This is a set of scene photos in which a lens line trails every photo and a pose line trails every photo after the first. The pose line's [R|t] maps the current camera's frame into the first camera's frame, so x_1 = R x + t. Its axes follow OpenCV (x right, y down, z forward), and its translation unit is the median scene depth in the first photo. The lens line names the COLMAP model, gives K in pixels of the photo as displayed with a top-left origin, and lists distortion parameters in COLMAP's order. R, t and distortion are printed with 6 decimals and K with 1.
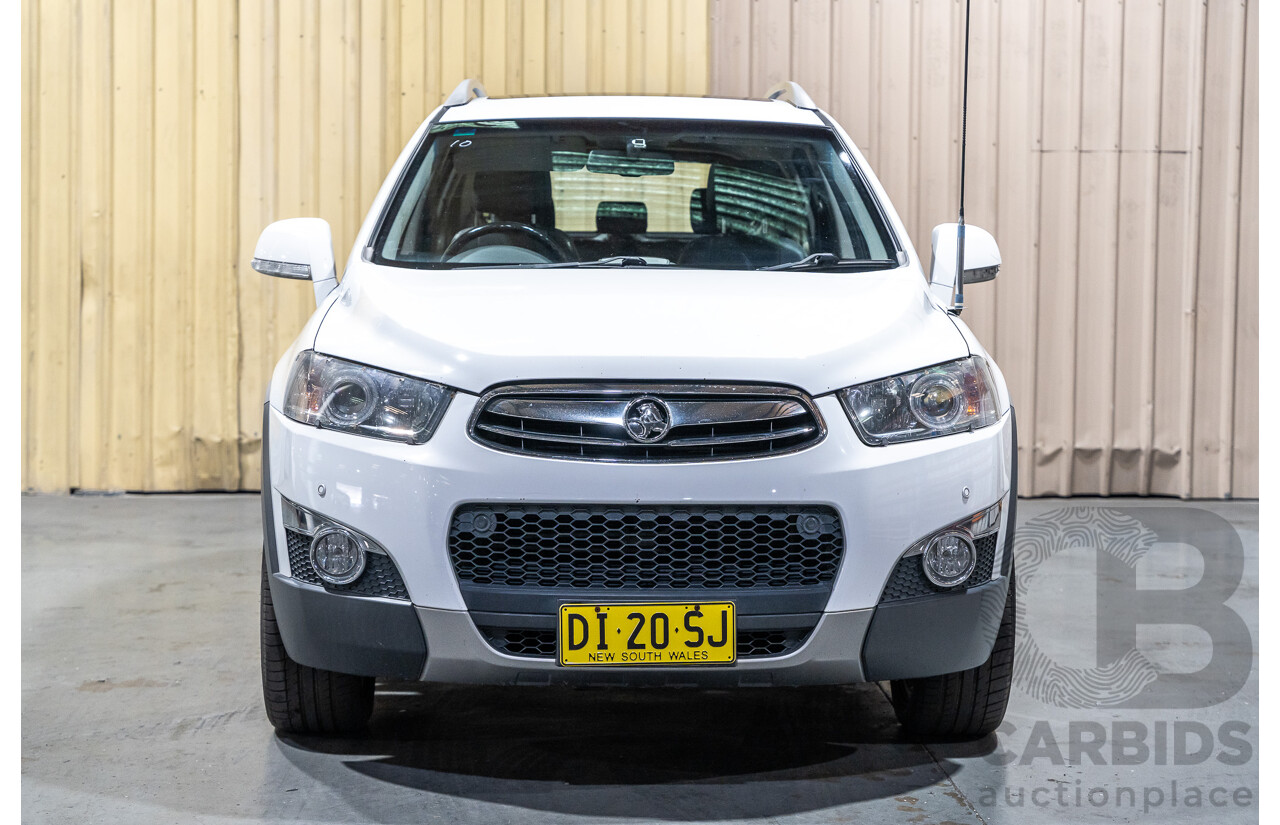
lens RADIAL K [[2380.6, 0, 634.6], [0, 2380.6, 431.7], [0, 0, 1]] dist [0.049295, 0.132032]
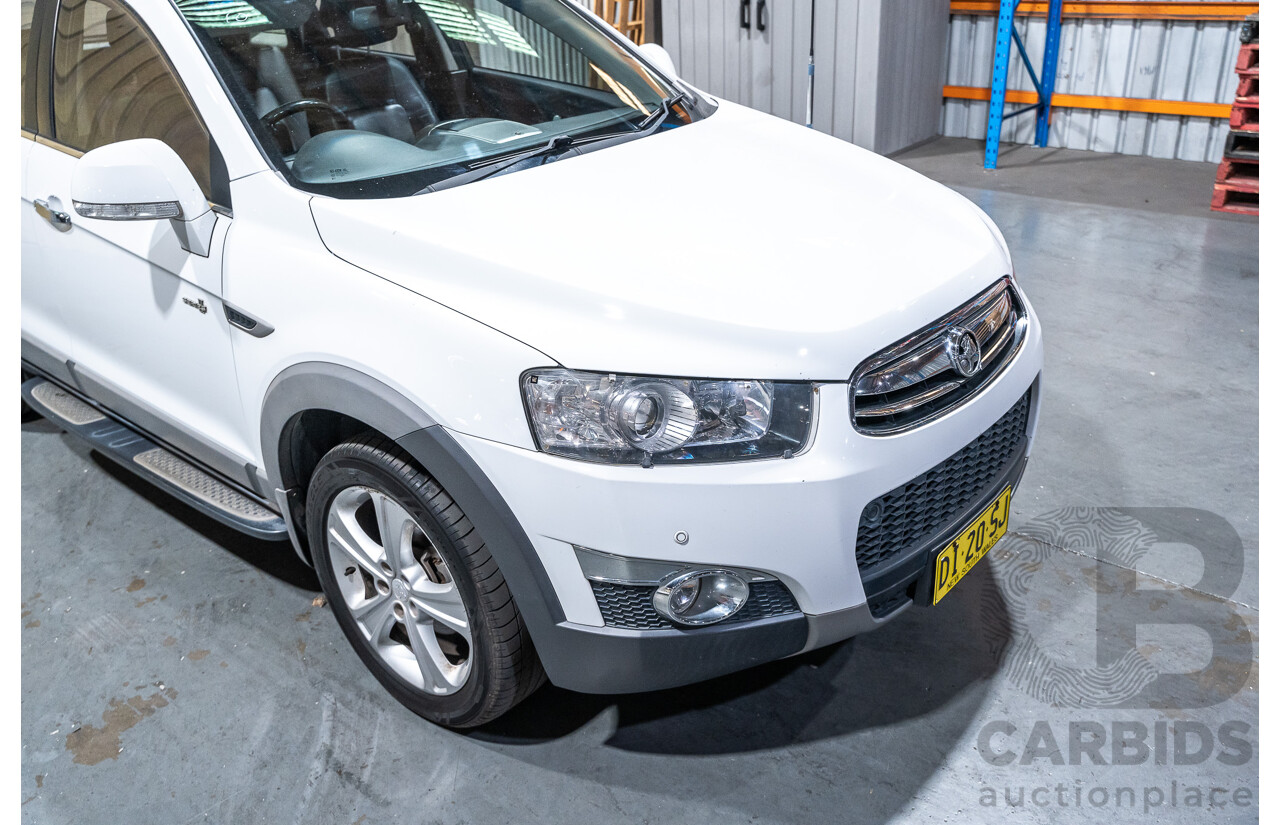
lens RADIAL K [[1074.3, 0, 640.0], [0, 1074.3, 412.5], [0, 0, 1]] dist [0.004577, 0.003954]
pose [[0.678002, -0.349865, 0.646458, -0.373136], [0.105281, 0.916616, 0.385657, -0.163859], [-0.727482, -0.193416, 0.658301, 0.780389]]
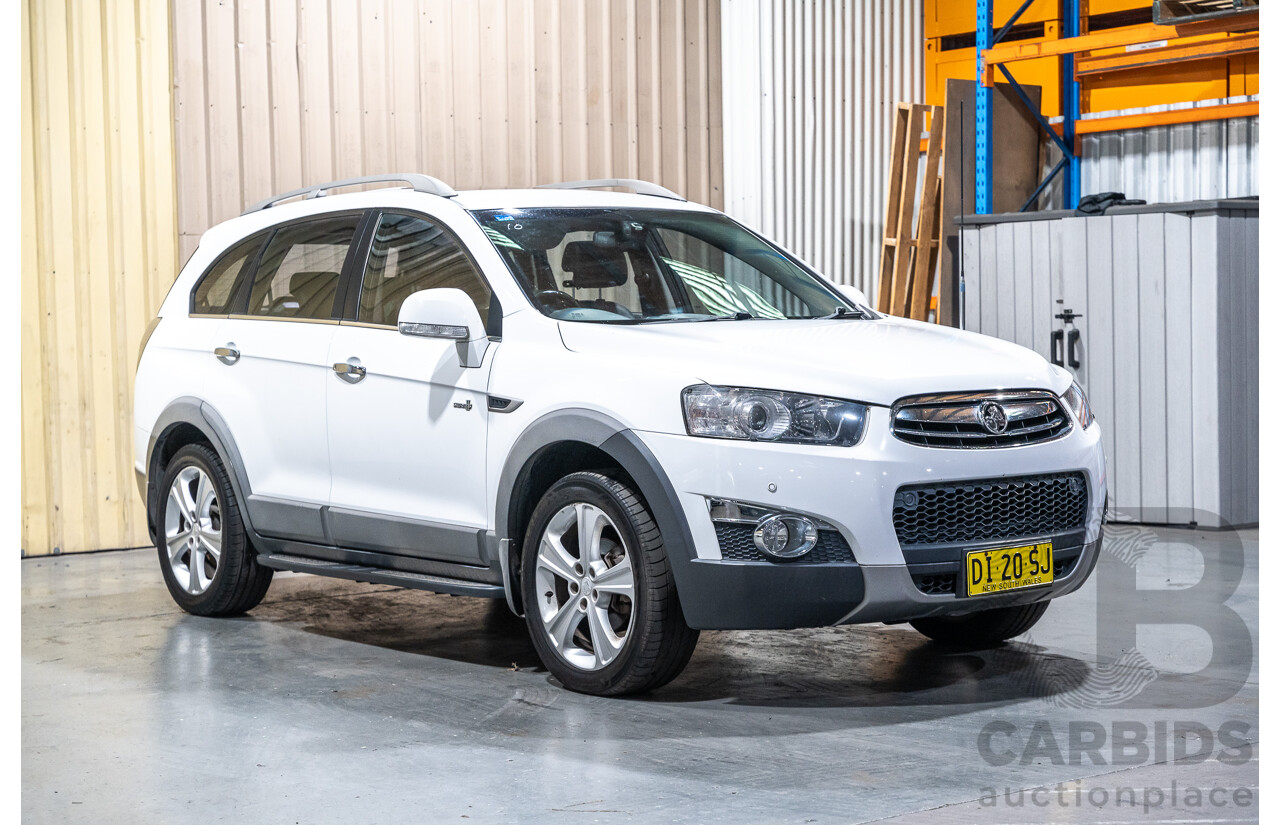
lens RADIAL K [[2243.9, 0, 658.1], [0, 2243.9, 393.6], [0, 0, 1]] dist [0.039076, 0.210491]
pose [[0.807968, -0.042331, 0.587703, -0.914717], [0.072611, 0.996967, -0.028016, 0.003412], [-0.584735, 0.065310, 0.808591, 0.036748]]
